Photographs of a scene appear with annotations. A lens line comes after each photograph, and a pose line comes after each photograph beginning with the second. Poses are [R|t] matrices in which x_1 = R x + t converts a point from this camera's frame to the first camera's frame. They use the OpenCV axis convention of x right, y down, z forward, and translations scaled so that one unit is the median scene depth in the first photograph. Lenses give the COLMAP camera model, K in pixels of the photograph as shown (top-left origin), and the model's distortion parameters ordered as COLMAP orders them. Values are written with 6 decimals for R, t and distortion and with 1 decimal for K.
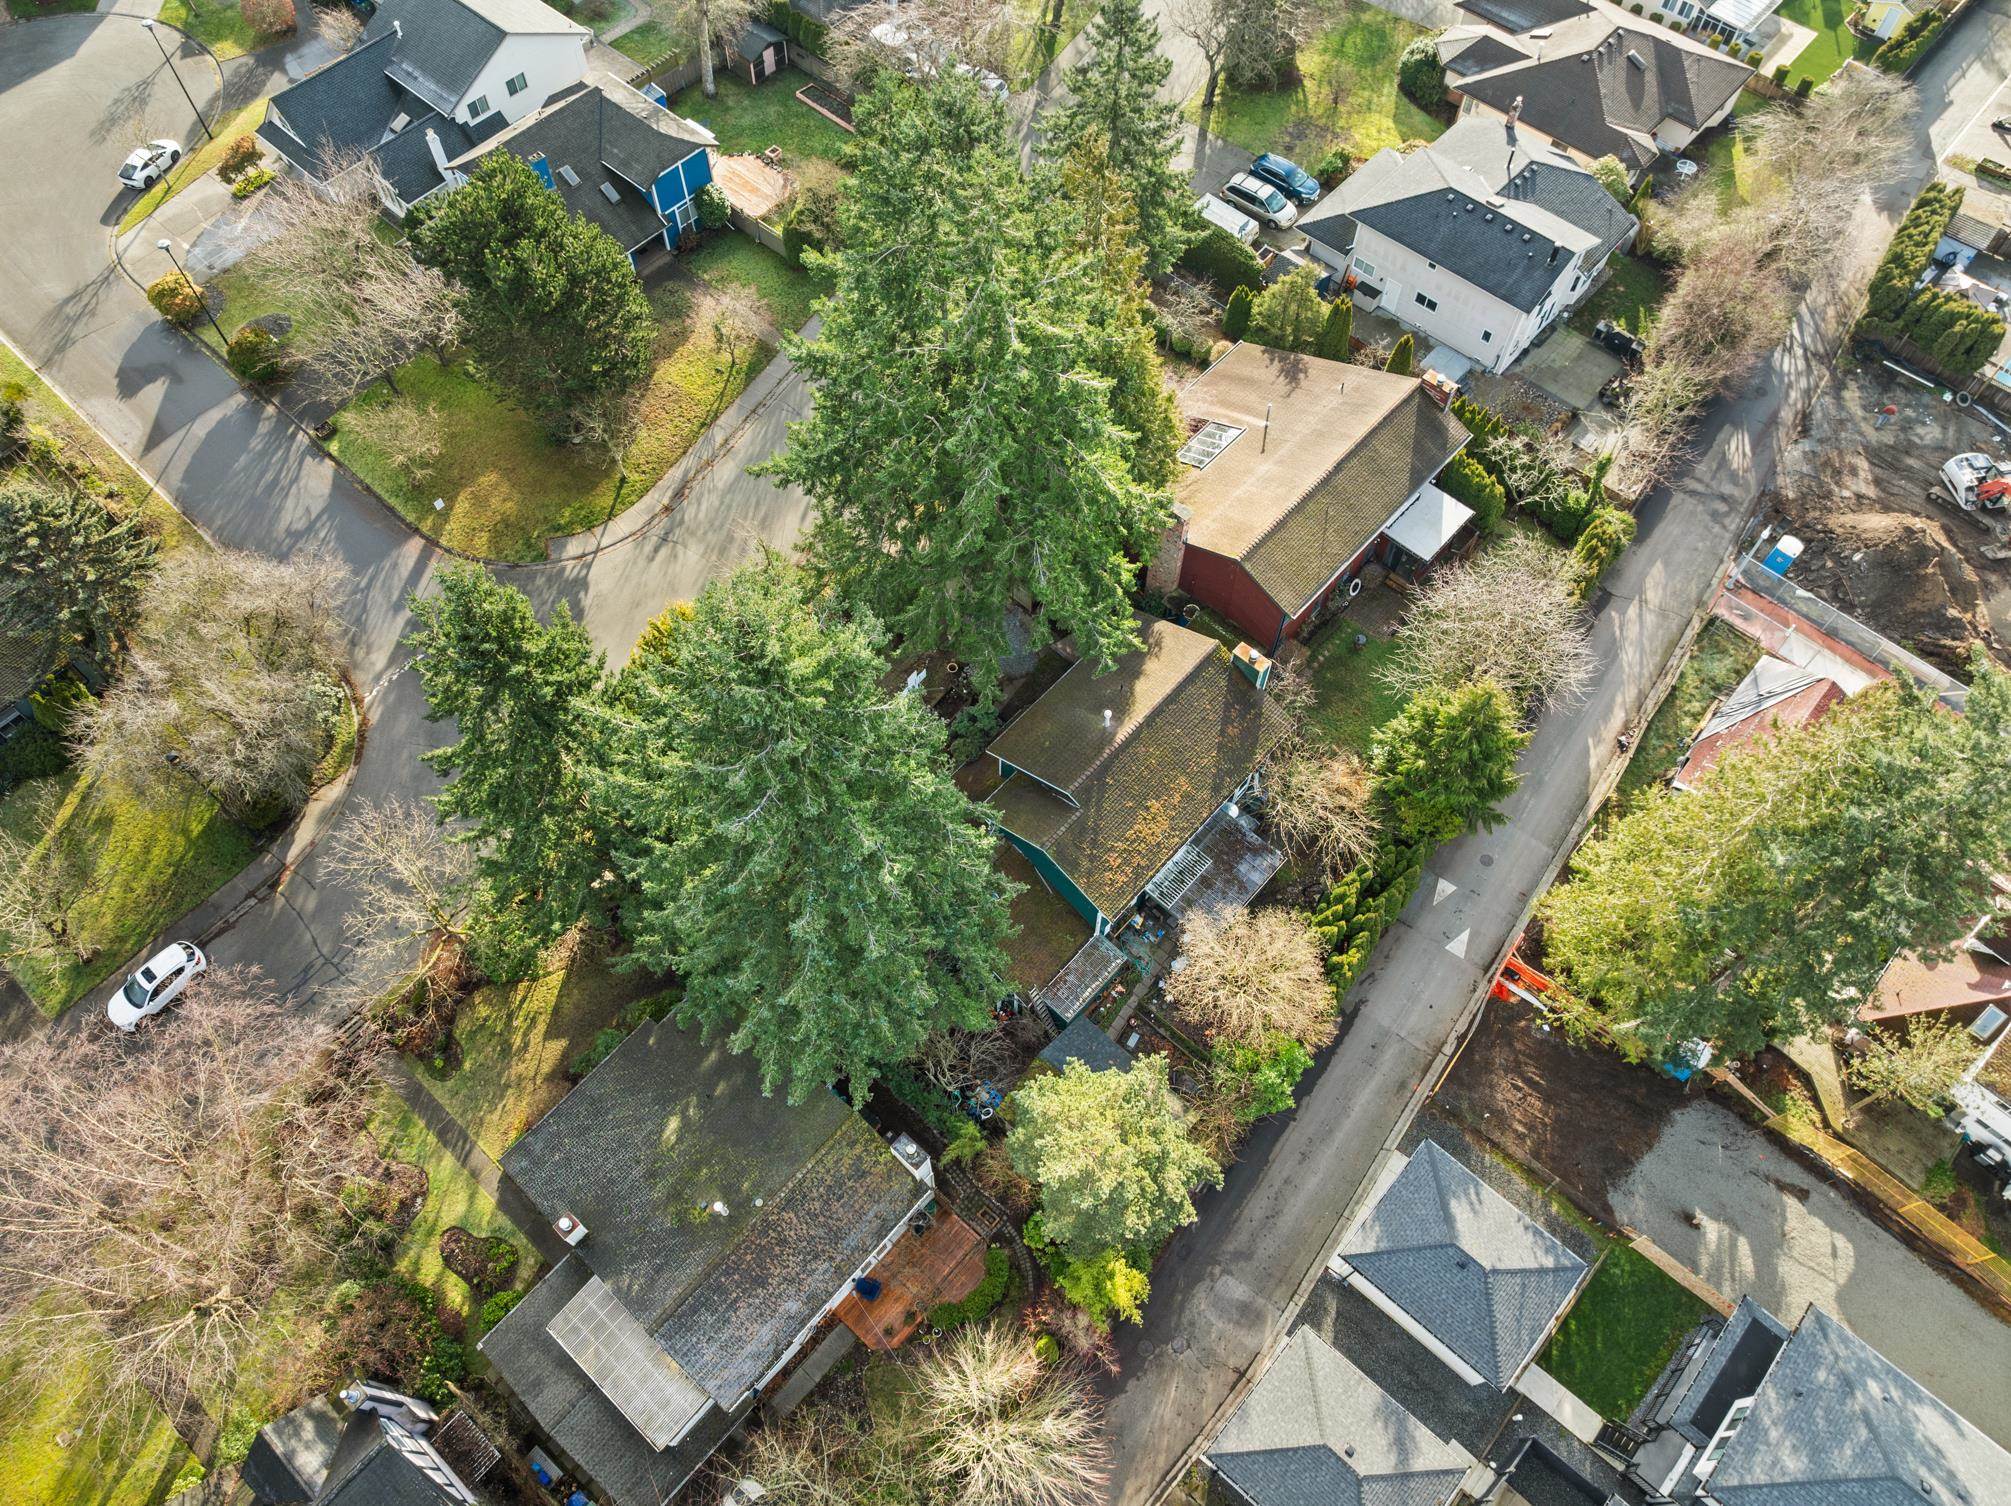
lens RADIAL K [[1421.7, 0, 1002.4], [0, 1421.7, 753.2], [0, 0, 1]] dist [-0.058289, 0.030348]
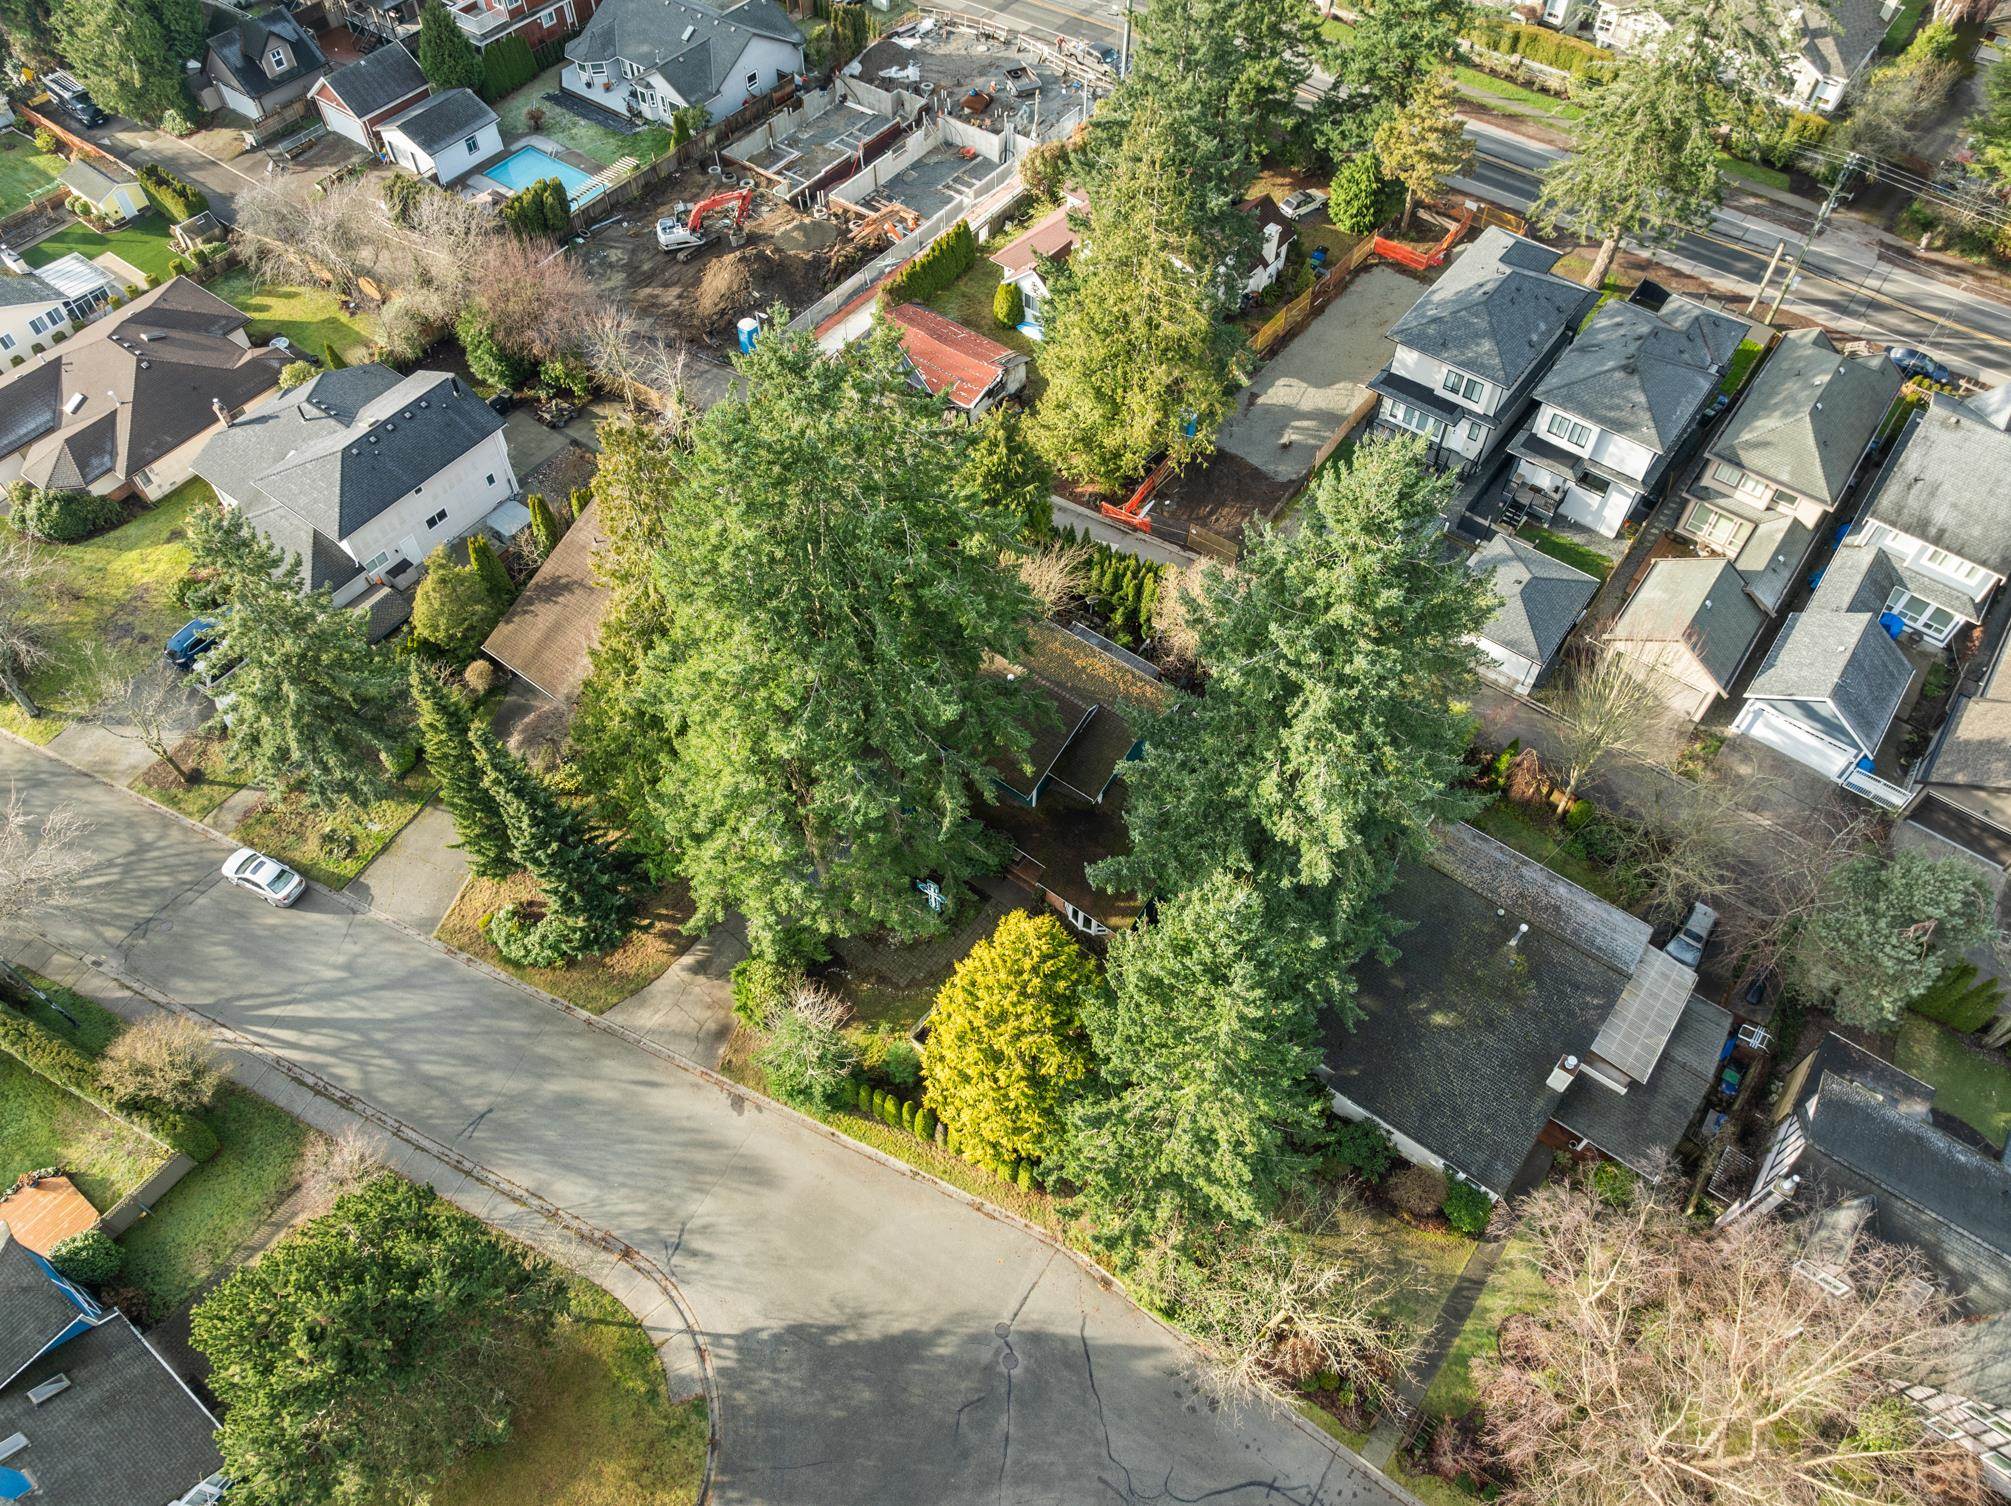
lens RADIAL K [[1421.7, 0, 1002.4], [0, 1421.7, 753.2], [0, 0, 1]] dist [-0.058289, 0.030348]
pose [[-0.086554, -0.800788, 0.592660, -0.504607], [0.866982, 0.232507, 0.440775, -0.408444], [-0.490766, 0.551977, 0.674145, 0.237819]]
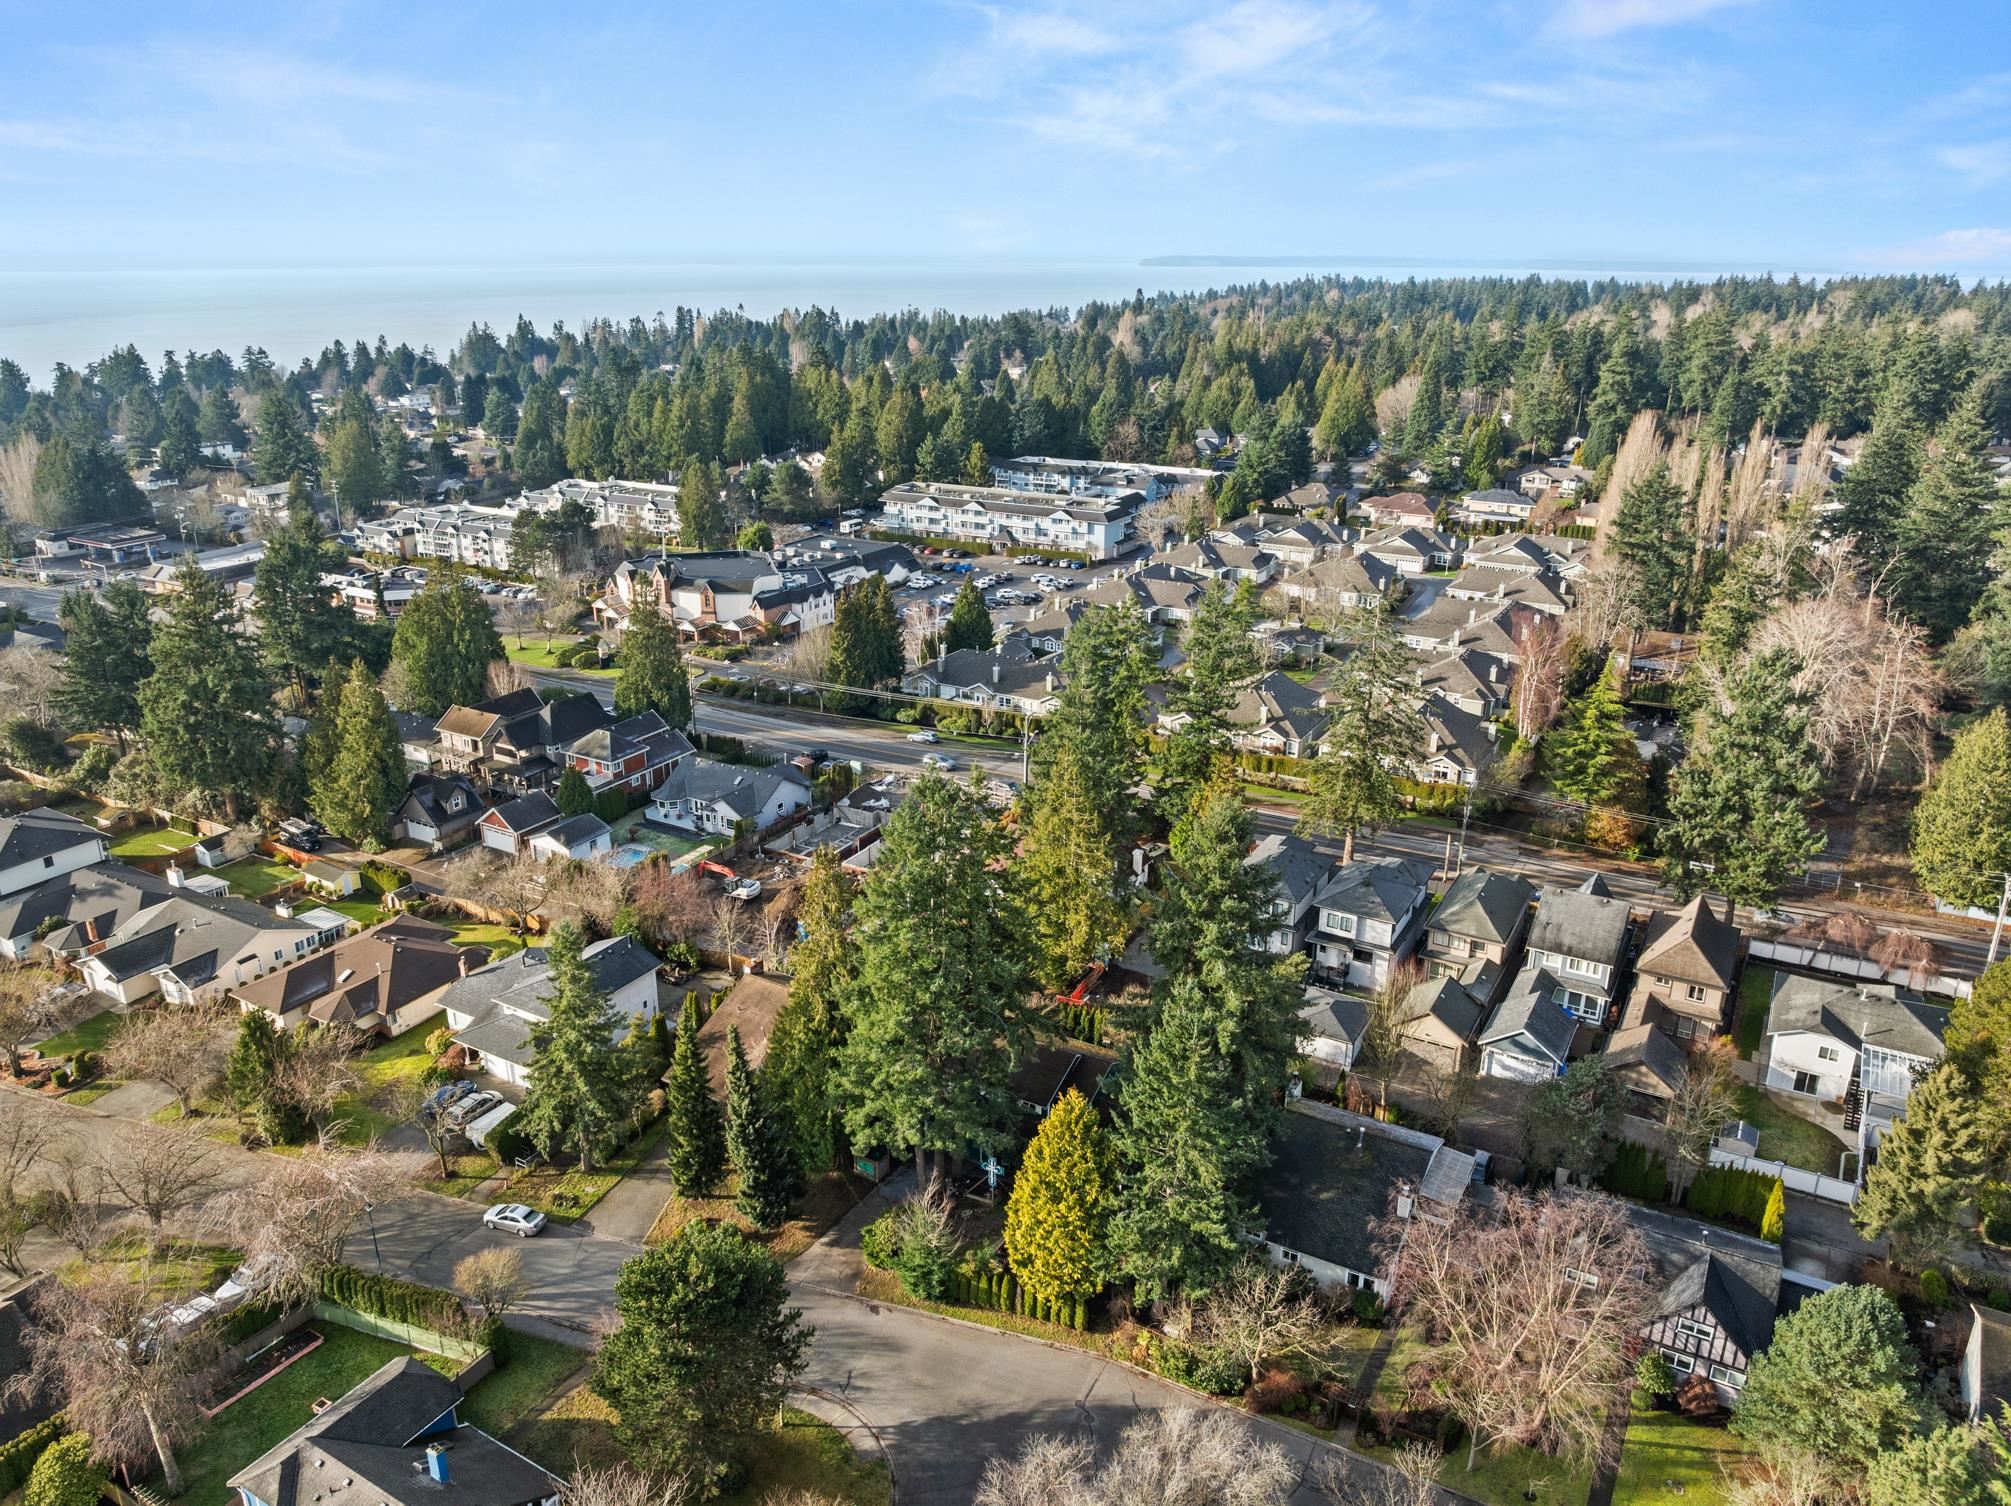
lens RADIAL K [[1408.4, 0, 1005.5], [0, 1408.4, 753.0], [0, 0, 1]] dist [-0.028563, -0.033046]
pose [[-0.208021, -0.326320, 0.922086, -1.141563], [0.849972, 0.406187, 0.335499, -0.631090], [-0.484020, 0.853538, 0.192867, 0.298315]]
